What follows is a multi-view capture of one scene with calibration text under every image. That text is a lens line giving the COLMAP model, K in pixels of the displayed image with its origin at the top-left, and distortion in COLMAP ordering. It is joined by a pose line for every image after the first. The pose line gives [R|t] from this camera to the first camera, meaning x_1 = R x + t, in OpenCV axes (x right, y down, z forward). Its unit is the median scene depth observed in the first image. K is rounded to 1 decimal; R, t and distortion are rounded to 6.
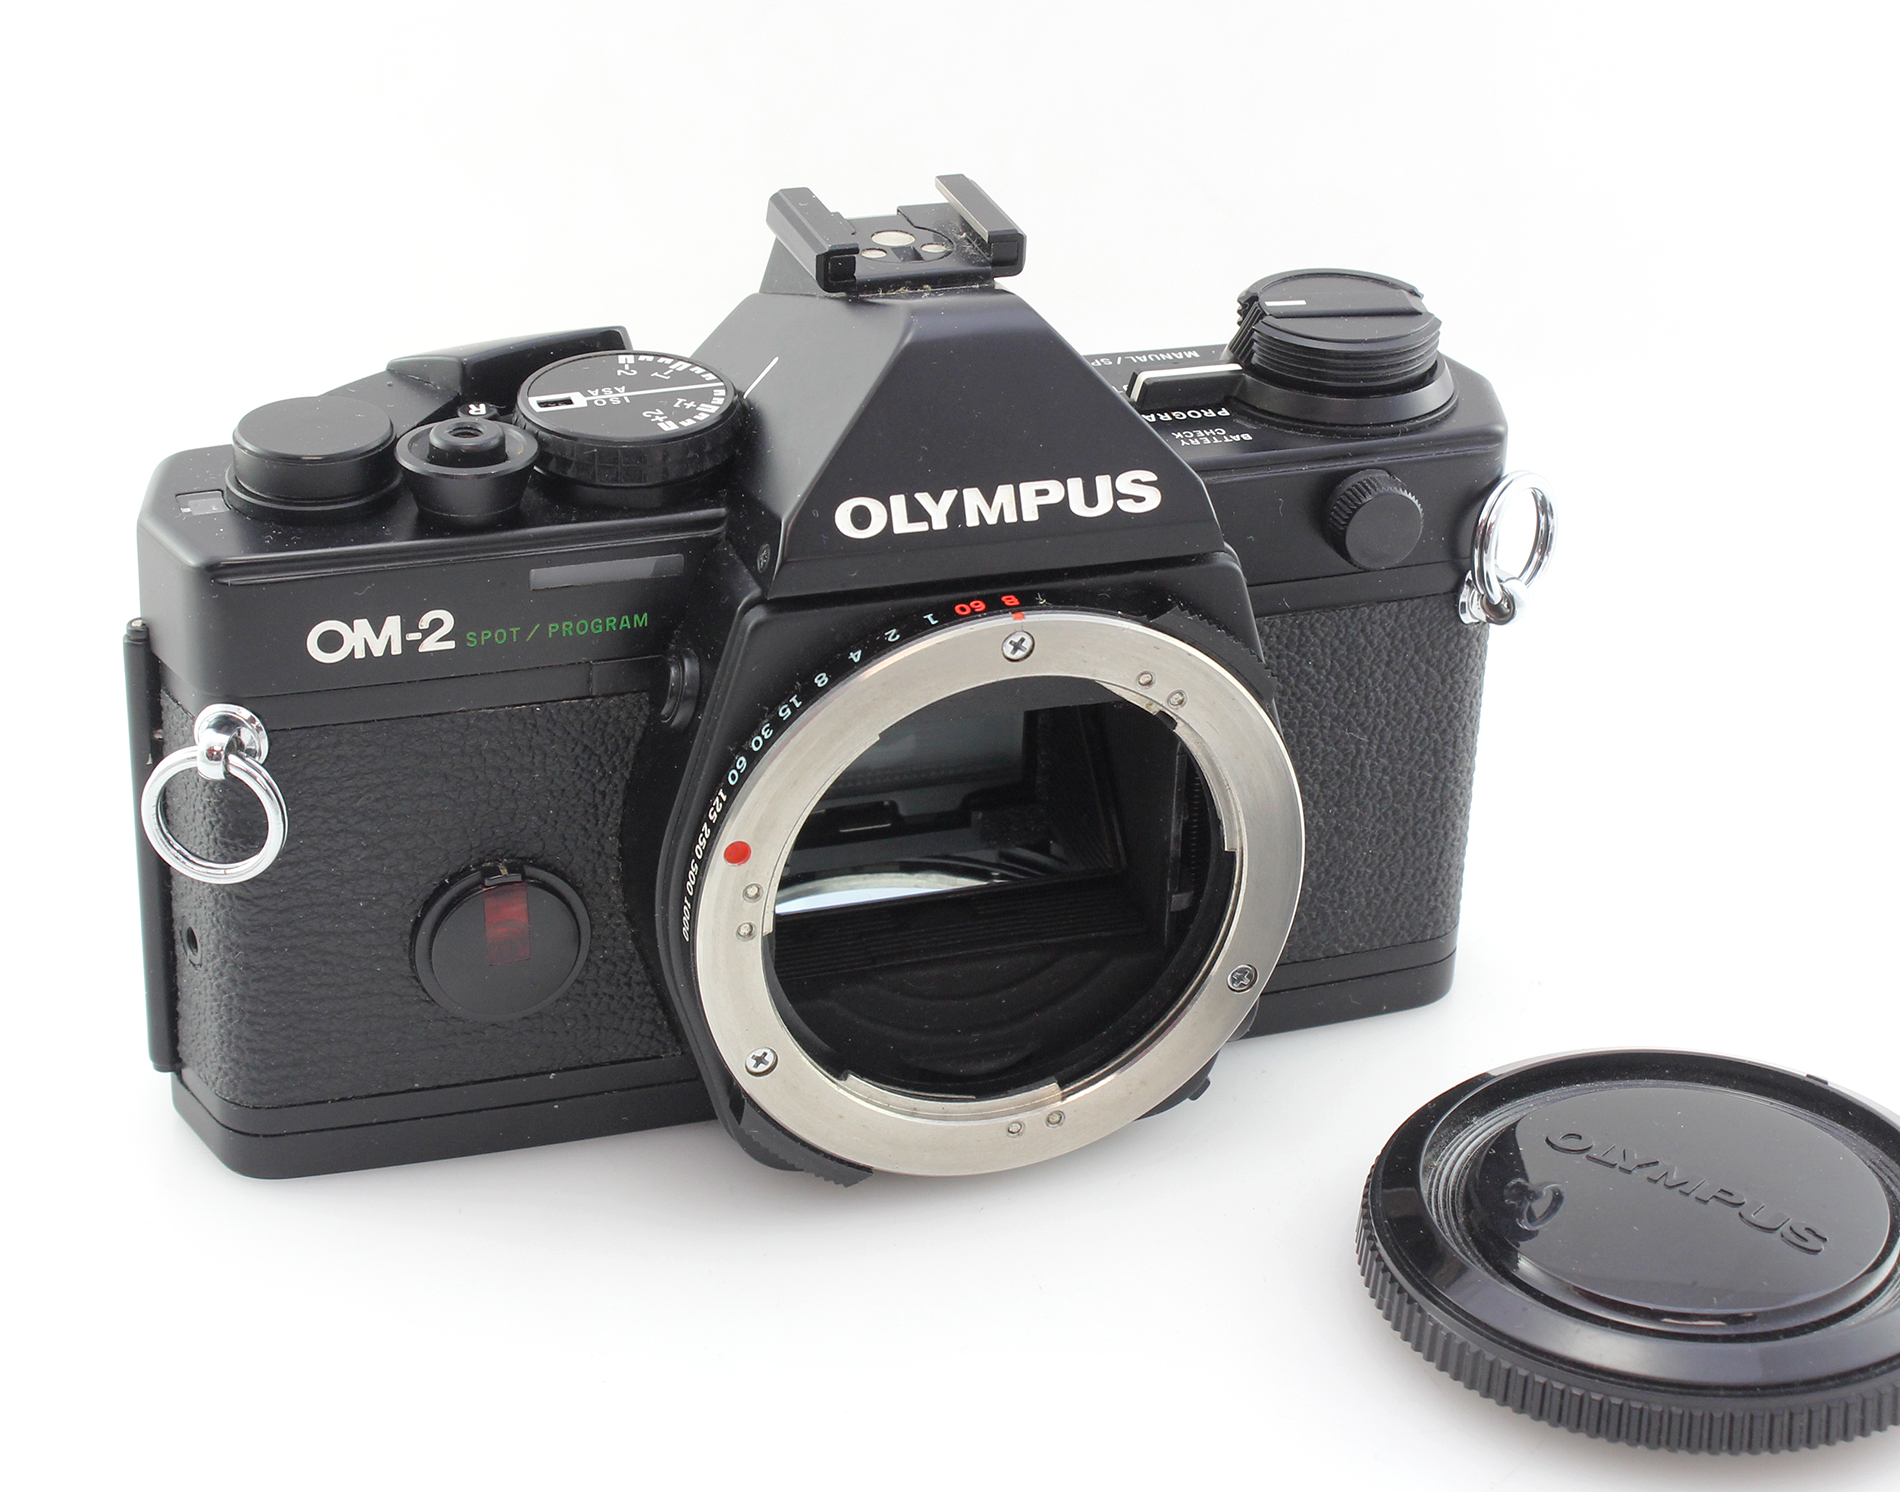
lens RADIAL K [[4134.2, 0, 926.4], [0, 4134.2, 652.6], [0, 0, 1]] dist [-0.059896, 0.000000]
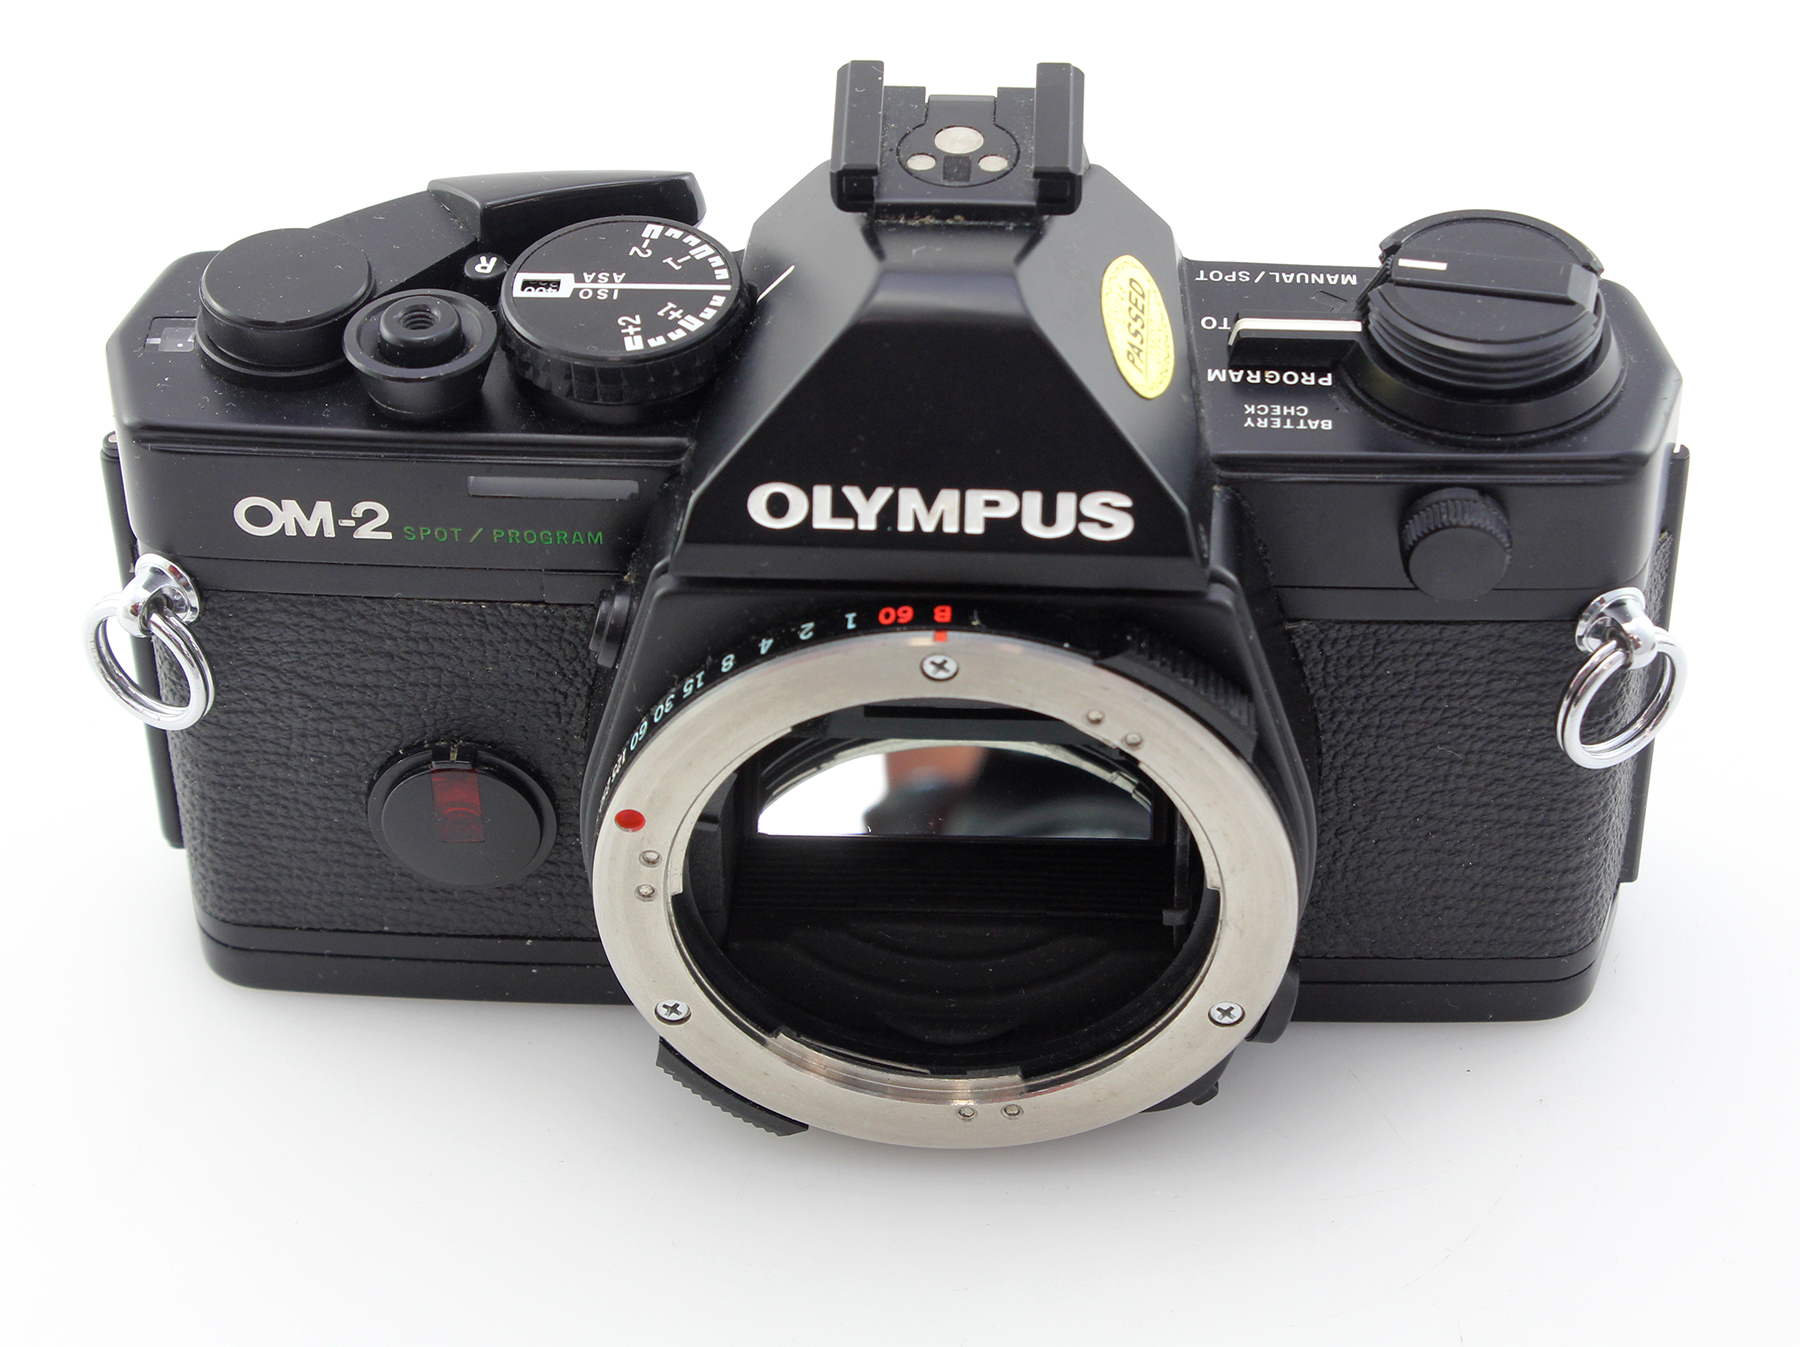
lens RADIAL K [[4512.6, 0, 908.7], [0, 4512.6, 678.5], [0, 0, 1]] dist [-0.068568, 0.000000]
pose [[0.934717, 0.199769, -0.293931, 0.299753], [-0.122899, 0.957730, 0.260094, -0.249425], [0.333466, -0.206991, 0.919758, 0.094274]]
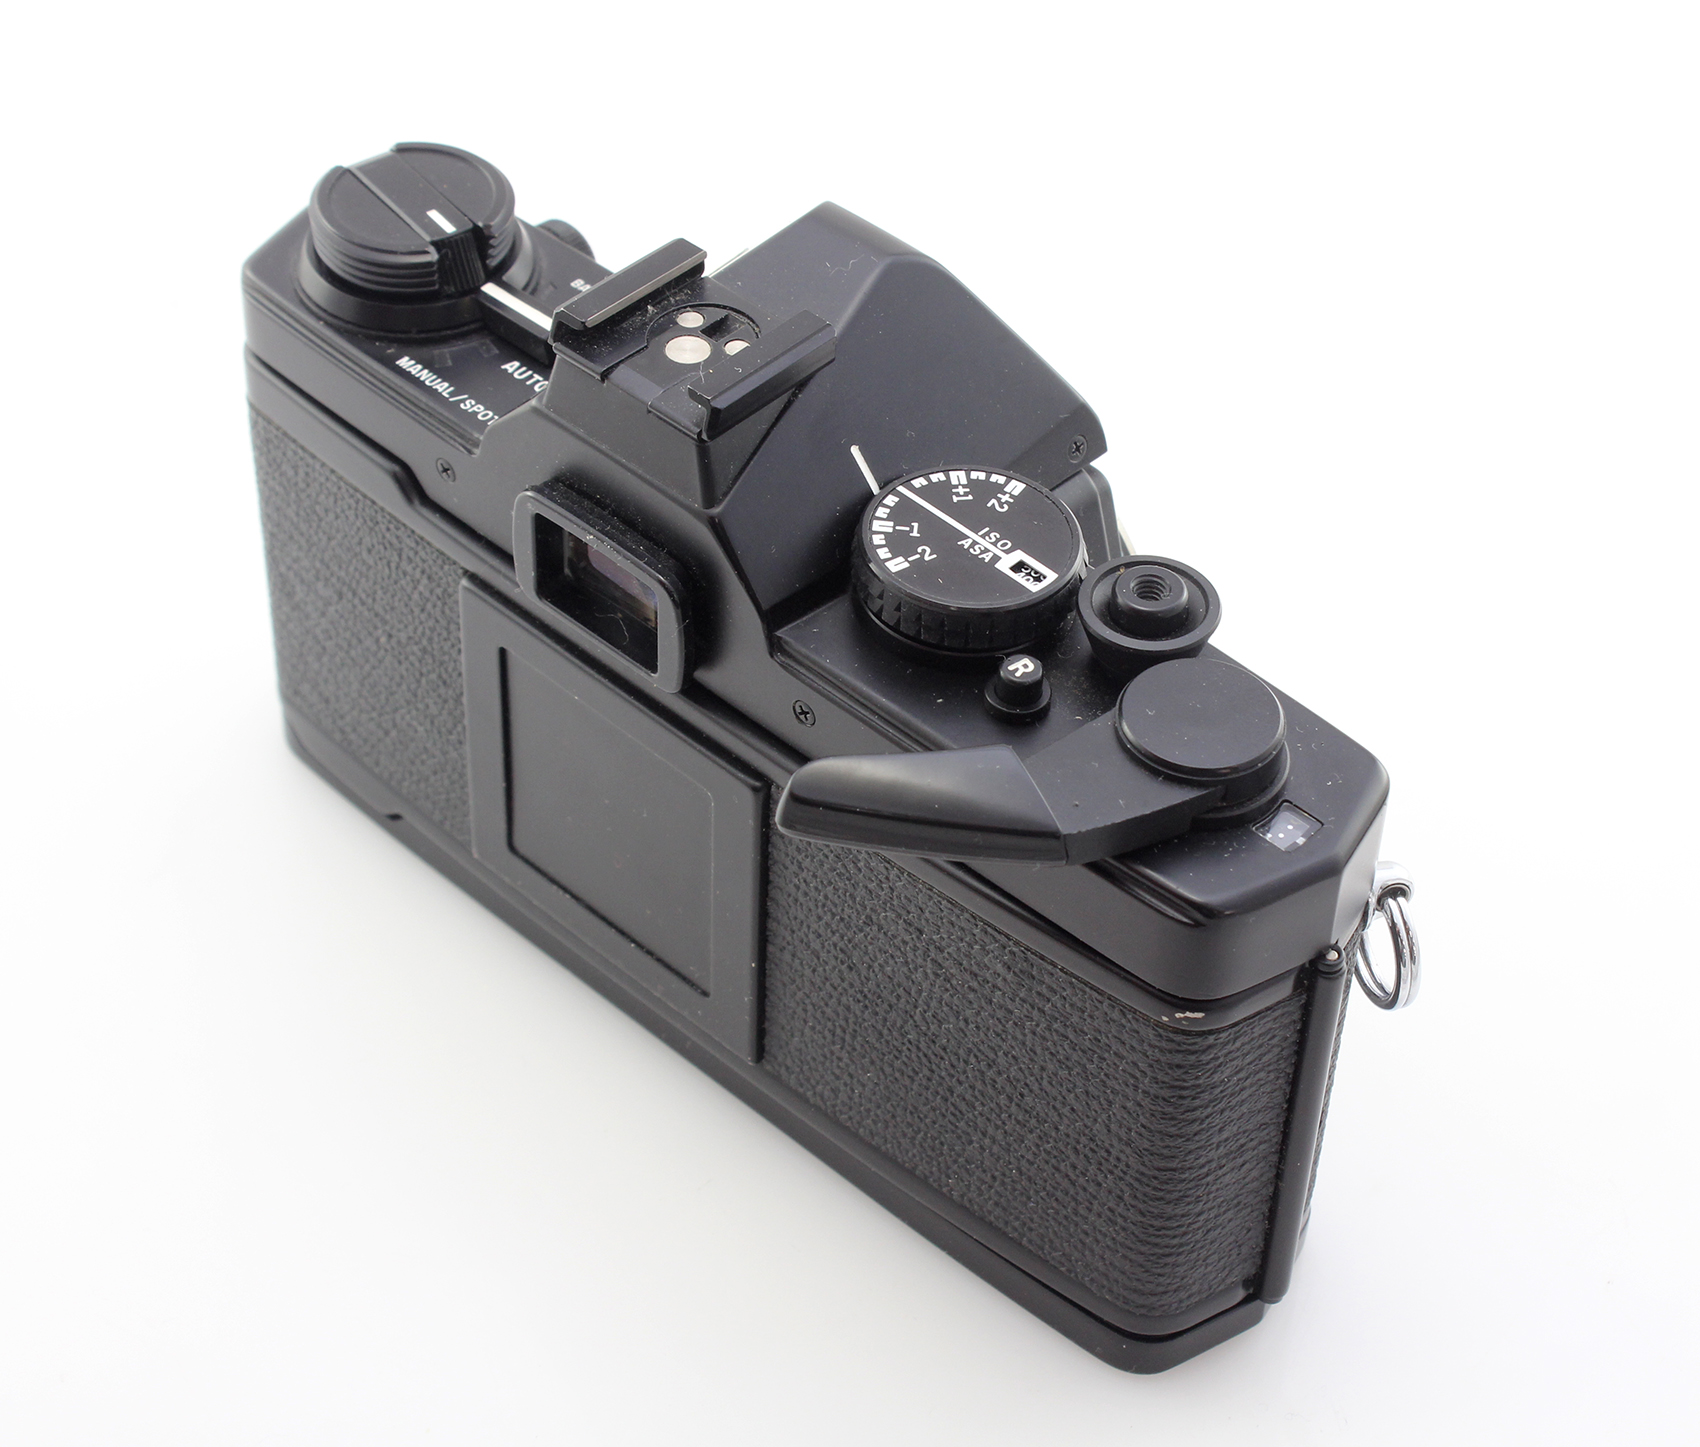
lens RADIAL K [[3622.0, 0, 851.5], [0, 3622.0, 724.3], [0, 0, 1]] dist [0.411971, 0.000000]
pose [[-0.479138, -0.634272, 0.606734, -0.615598], [0.352354, 0.494114, 0.794794, -0.741965], [-0.803911, 0.594601, -0.013260, 1.078544]]
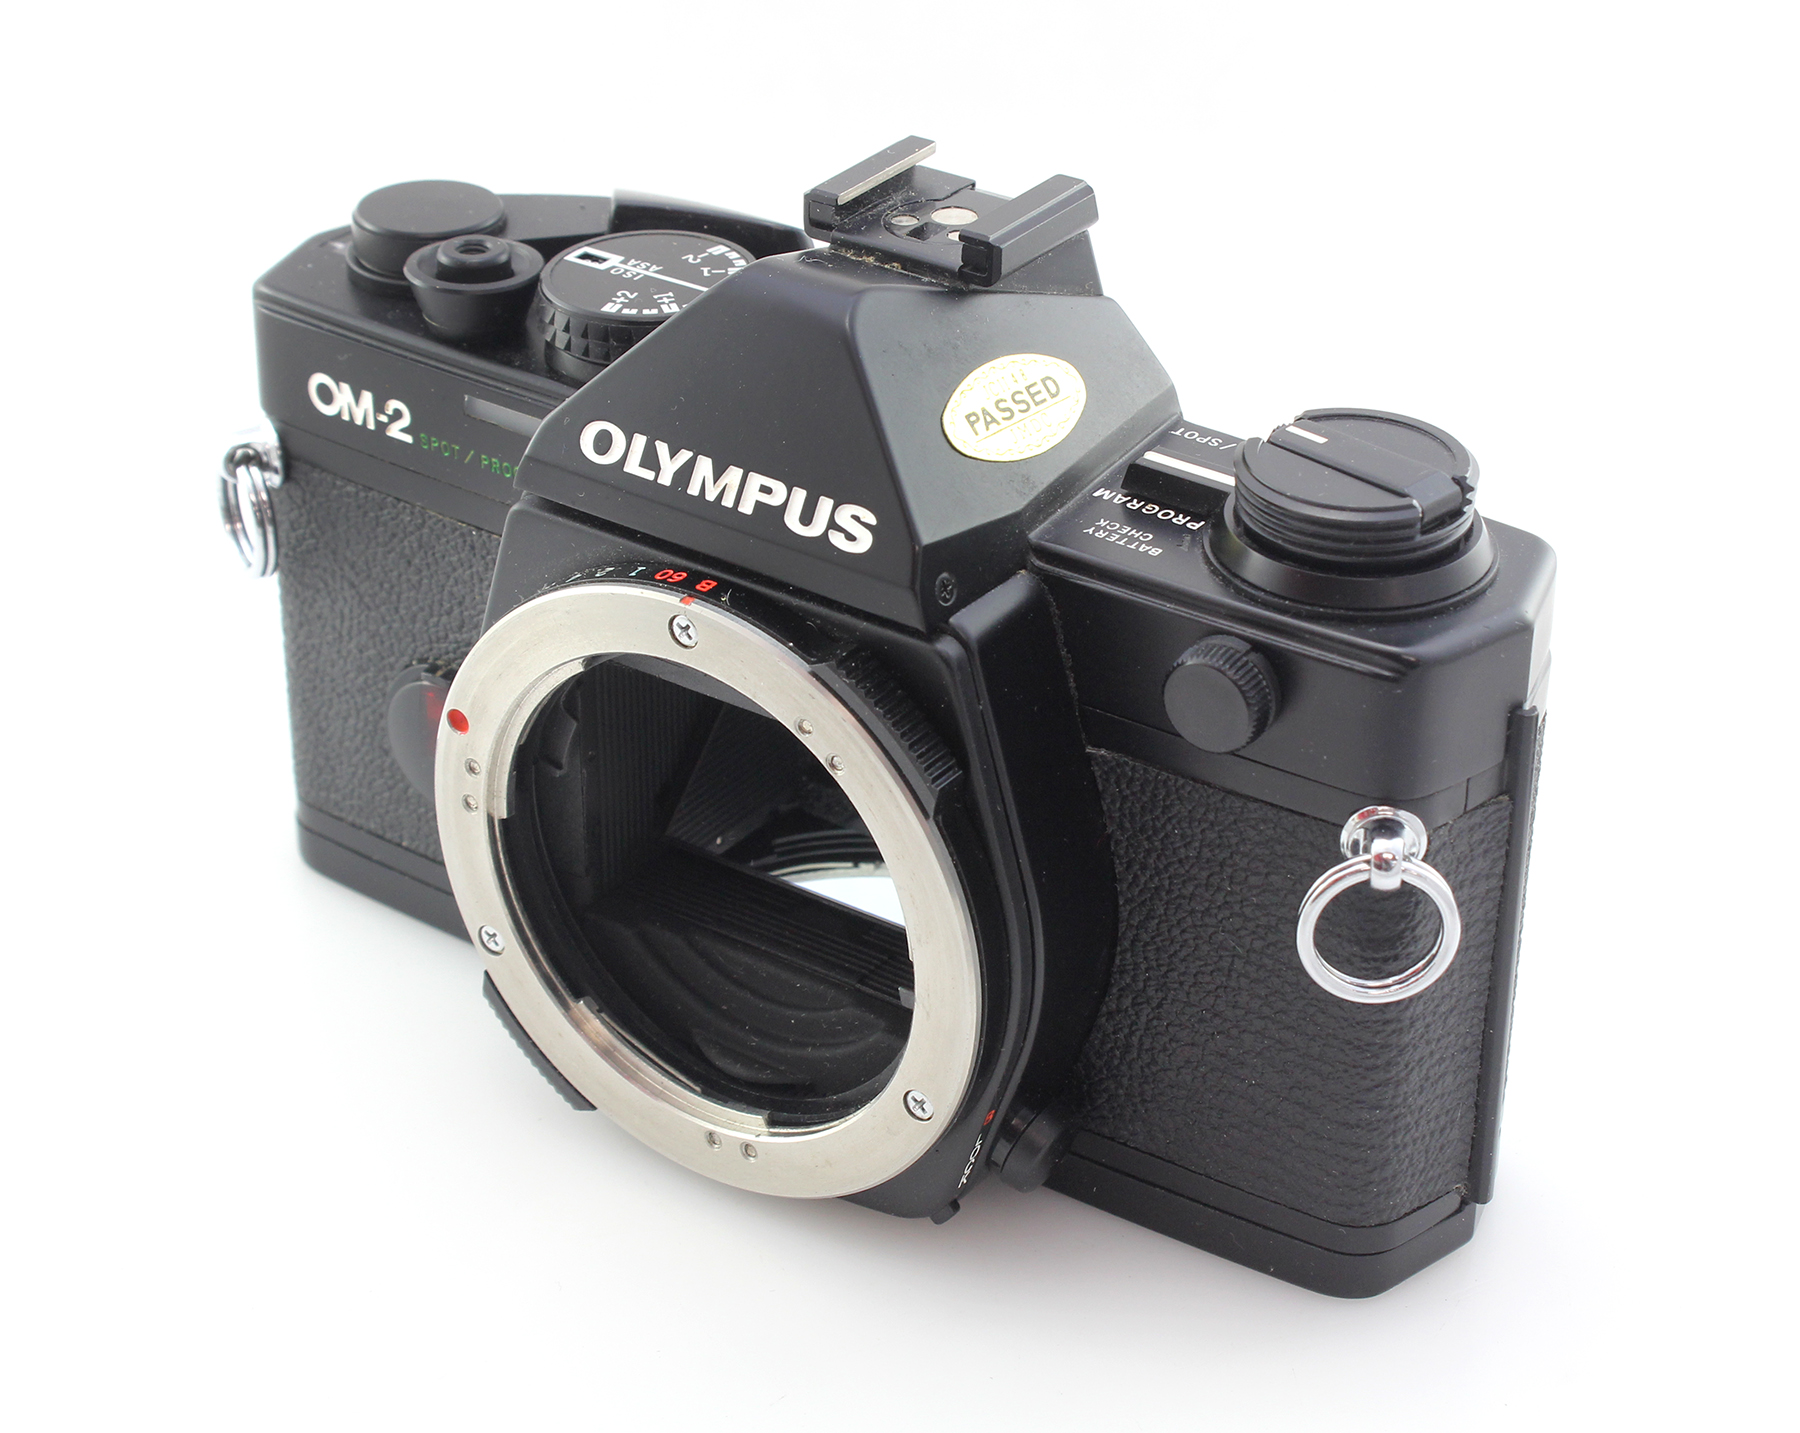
lens RADIAL K [[3916.6, 0, 896.3], [0, 3916.6, 709.3], [0, 0, 1]] dist [-0.059896, 0.000000]
pose [[0.601433, 0.375128, -0.705377, 0.673885], [-0.347711, 0.917810, 0.191630, -0.169643], [0.719288, 0.130015, 0.682437, 0.423991]]
